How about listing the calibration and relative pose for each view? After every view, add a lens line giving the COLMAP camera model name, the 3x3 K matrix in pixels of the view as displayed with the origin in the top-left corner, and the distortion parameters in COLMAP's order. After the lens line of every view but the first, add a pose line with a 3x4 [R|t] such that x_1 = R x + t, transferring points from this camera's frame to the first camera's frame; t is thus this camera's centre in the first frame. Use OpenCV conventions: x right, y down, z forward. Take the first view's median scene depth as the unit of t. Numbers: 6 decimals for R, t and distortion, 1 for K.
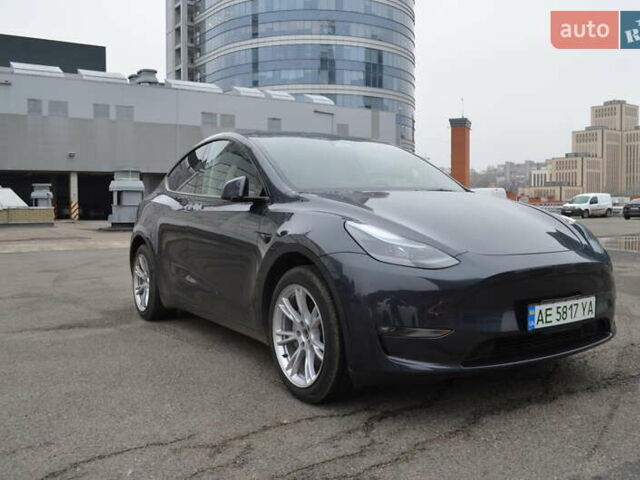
lens RADIAL K [[612.2, 0, 320.0], [0, 612.2, 240.0], [0, 0, 1]] dist [-0.073738, 0.003189]
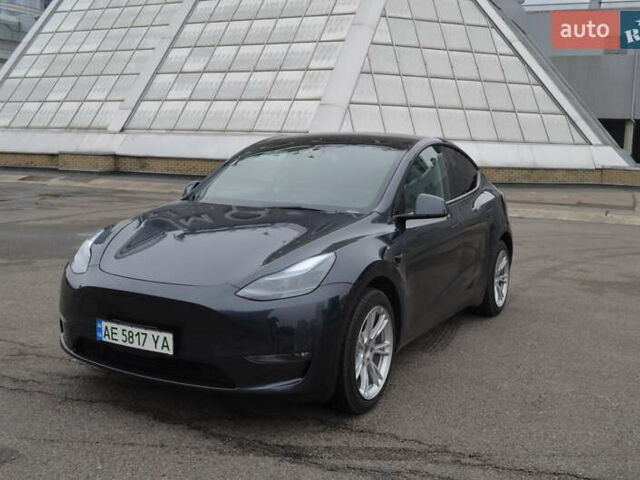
lens RADIAL K [[709.8, 0, 320.0], [0, 709.8, 240.0], [0, 0, 1]] dist [-0.056278, 0.004351]
pose [[0.494338, 0.137600, -0.858310, 1.467457], [-0.081822, 0.990374, 0.111647, -0.197151], [0.865410, 0.015037, 0.500838, 0.595423]]
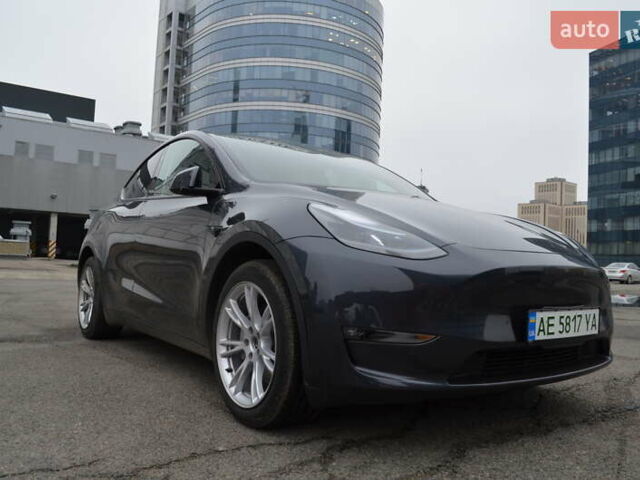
lens RADIAL K [[565.7, 0, 323.1], [0, 565.7, 240.6], [0, 0, 1]] dist [-0.083693, 0.012976]
pose [[0.996792, 0.051404, 0.061350, 0.014546], [-0.045439, 0.994445, -0.094939, 0.084763], [-0.065889, 0.091847, 0.993591, 0.226784]]
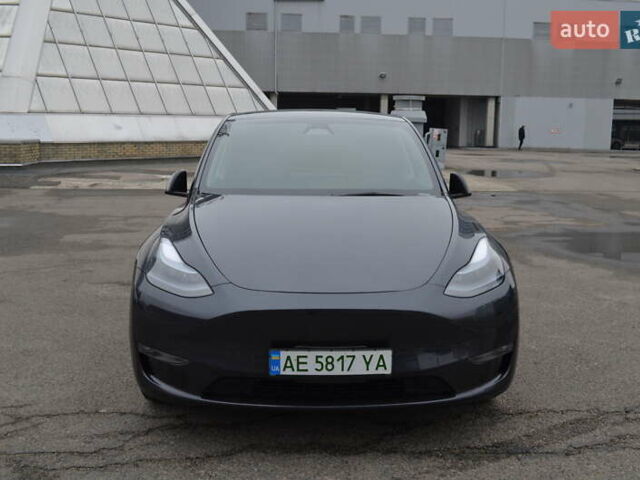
lens RADIAL K [[709.8, 0, 320.0], [0, 709.8, 240.0], [0, 0, 1]] dist [-0.056278, 0.004351]
pose [[0.865368, 0.098374, -0.491386, 0.800252], [-0.047948, 0.992298, 0.114215, -0.160434], [0.498837, -0.075277, 0.863421, 0.097119]]
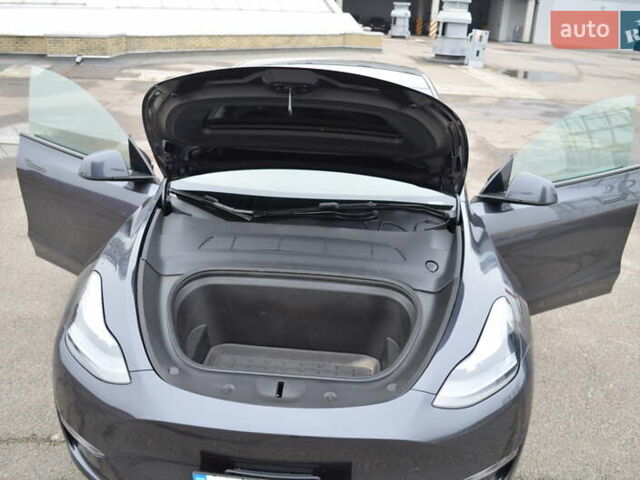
lens RADIAL K [[565.7, 0, 323.1], [0, 565.7, 240.6], [0, 0, 1]] dist [-0.083693, 0.012976]
pose [[0.810902, 0.261742, -0.523382, 0.638680], [-0.079221, 0.935260, 0.344981, -0.332887], [0.579794, -0.238283, 0.779140, 0.554749]]
